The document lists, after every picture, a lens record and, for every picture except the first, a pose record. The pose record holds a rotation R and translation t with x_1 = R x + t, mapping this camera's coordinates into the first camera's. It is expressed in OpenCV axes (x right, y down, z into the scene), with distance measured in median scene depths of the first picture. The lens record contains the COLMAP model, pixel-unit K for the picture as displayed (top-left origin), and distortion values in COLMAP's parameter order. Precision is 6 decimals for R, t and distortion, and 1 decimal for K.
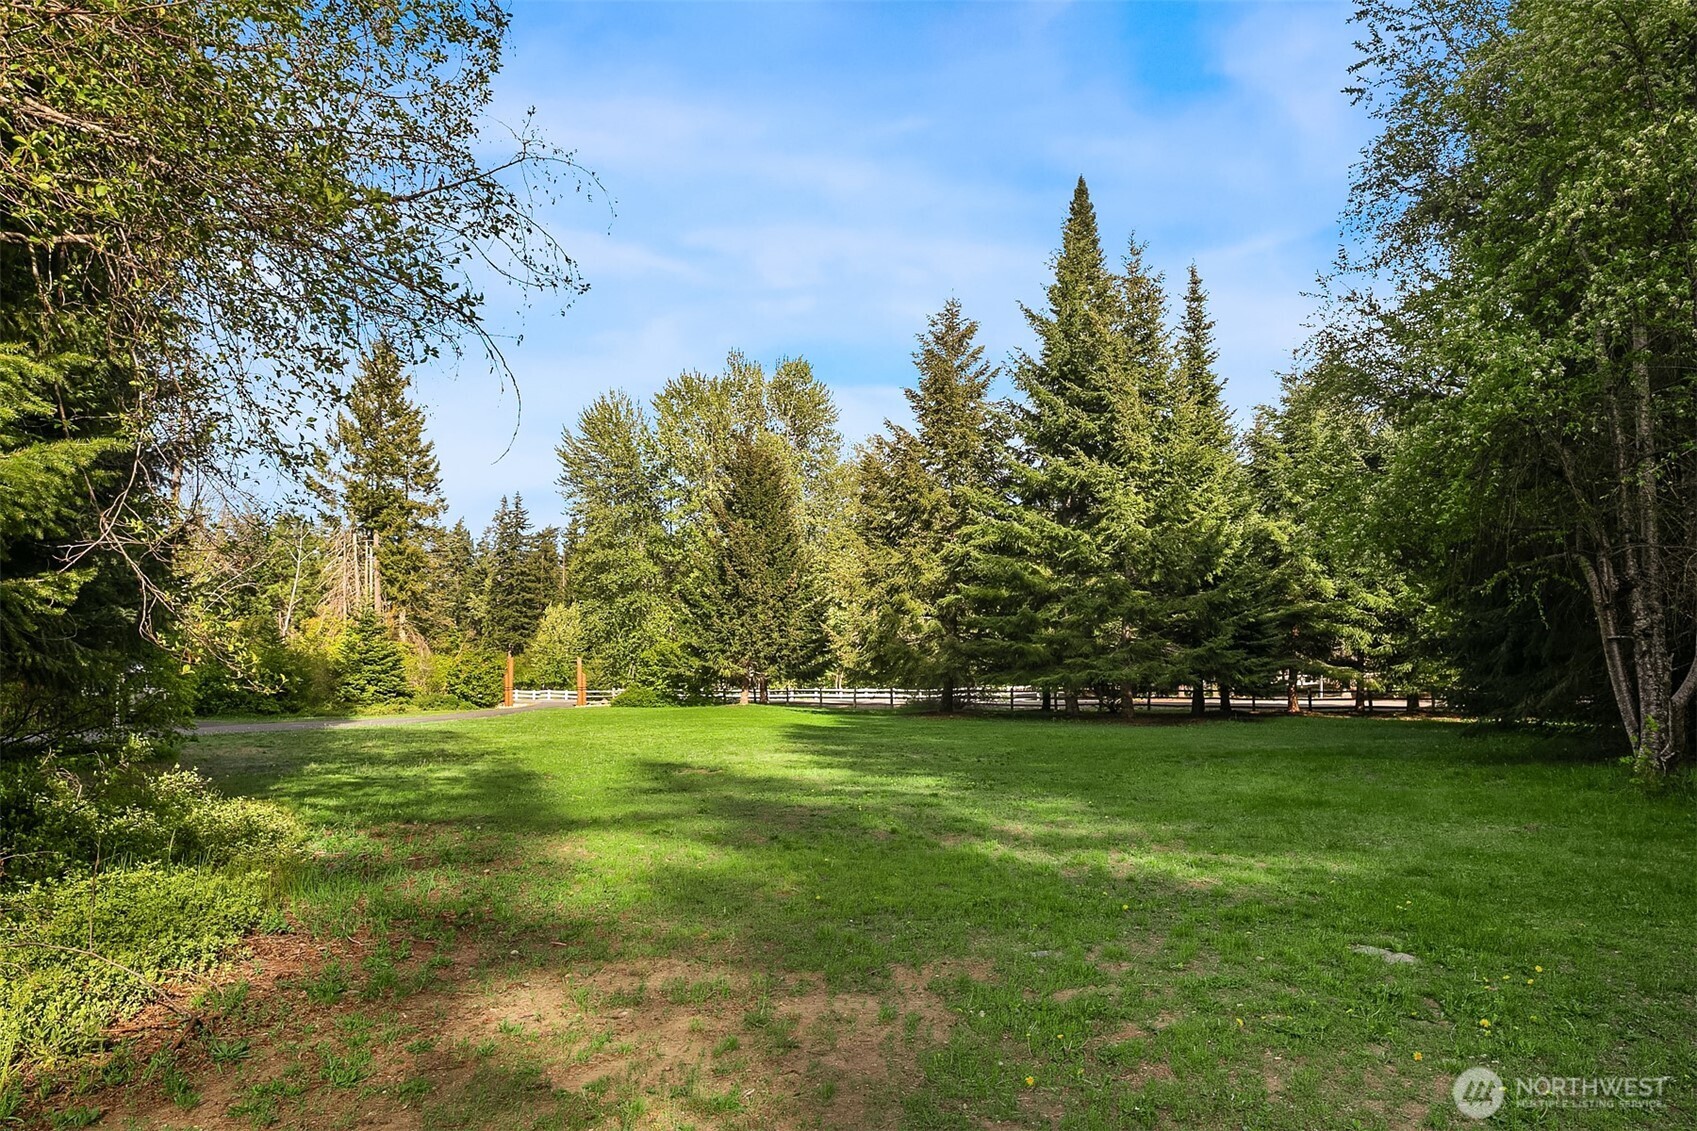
lens RADIAL K [[1161.1, 0, 848.4], [0, 1161.1, 617.6], [0, 0, 1]] dist [-0.019773, -0.000337]
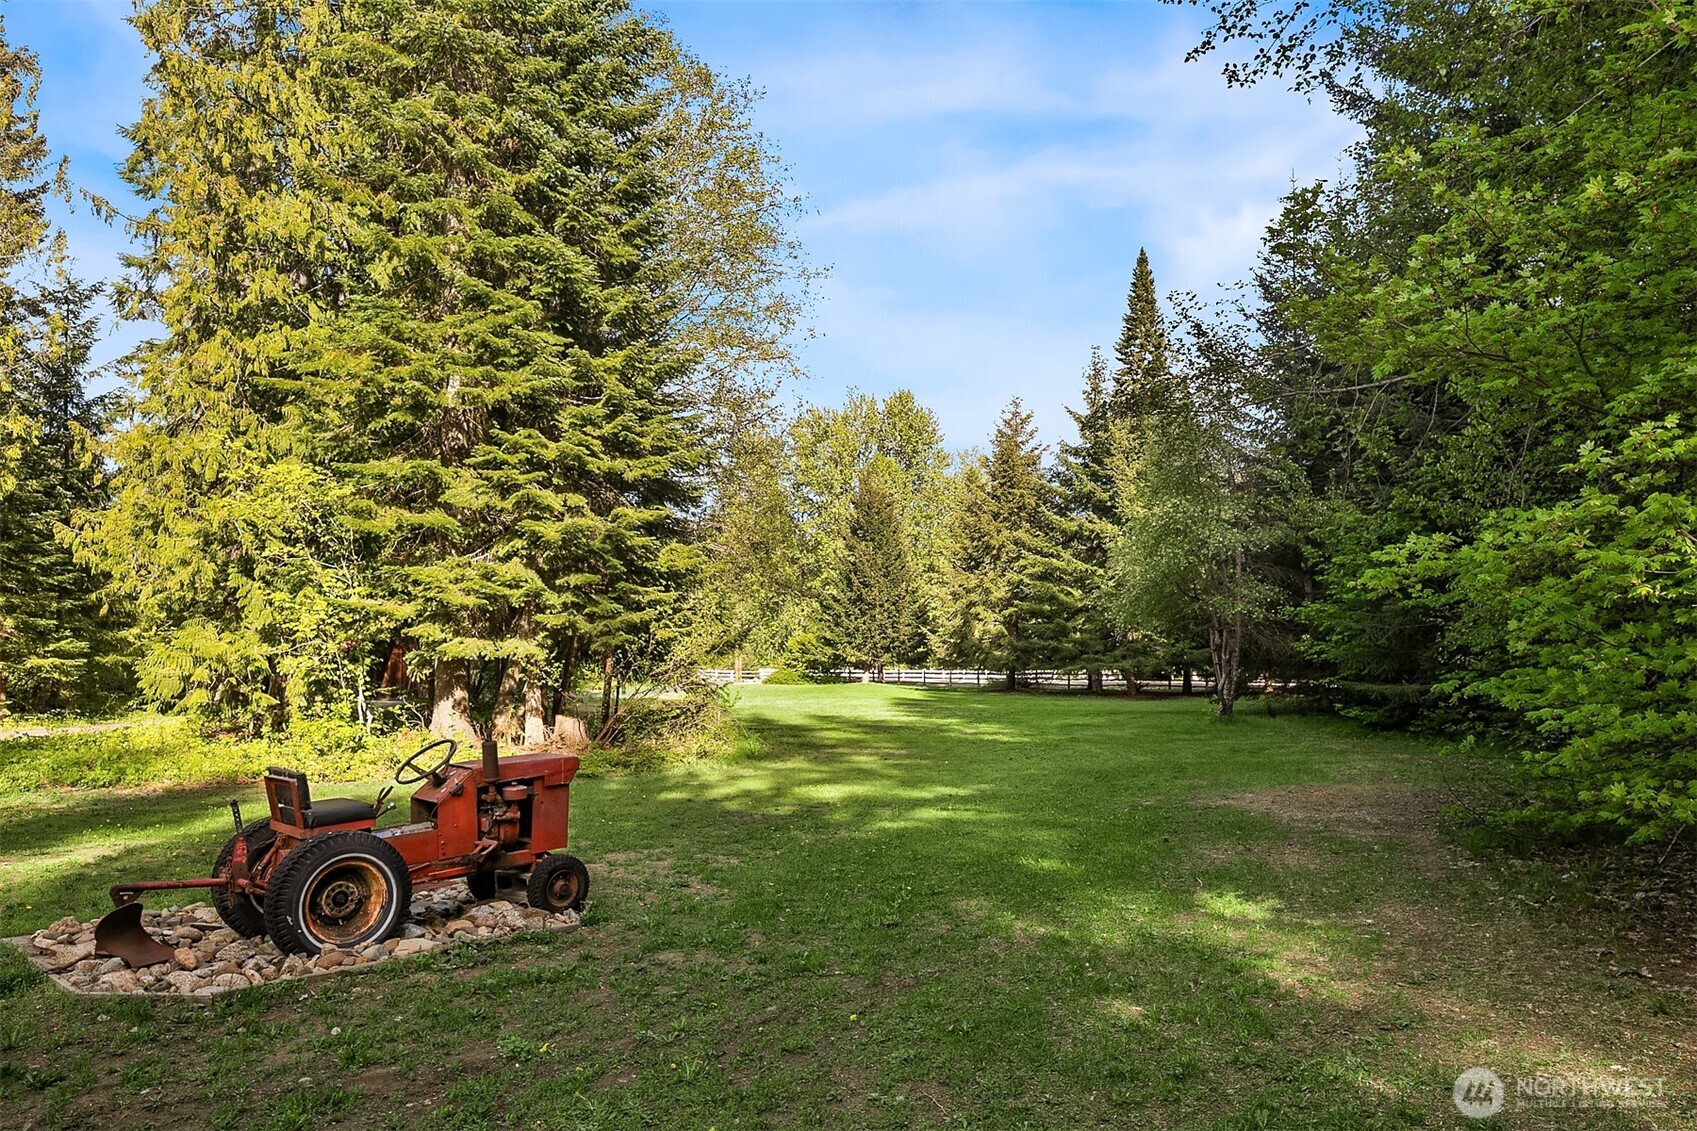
lens RADIAL K [[1161.1, 0, 848.4], [0, 1161.1, 617.6], [0, 0, 1]] dist [-0.019773, -0.000337]
pose [[0.995084, 0.001928, -0.099012, 0.027606], [-0.000010, 0.999812, 0.019368, -0.032699], [0.099030, -0.019272, 0.994898, -0.408371]]
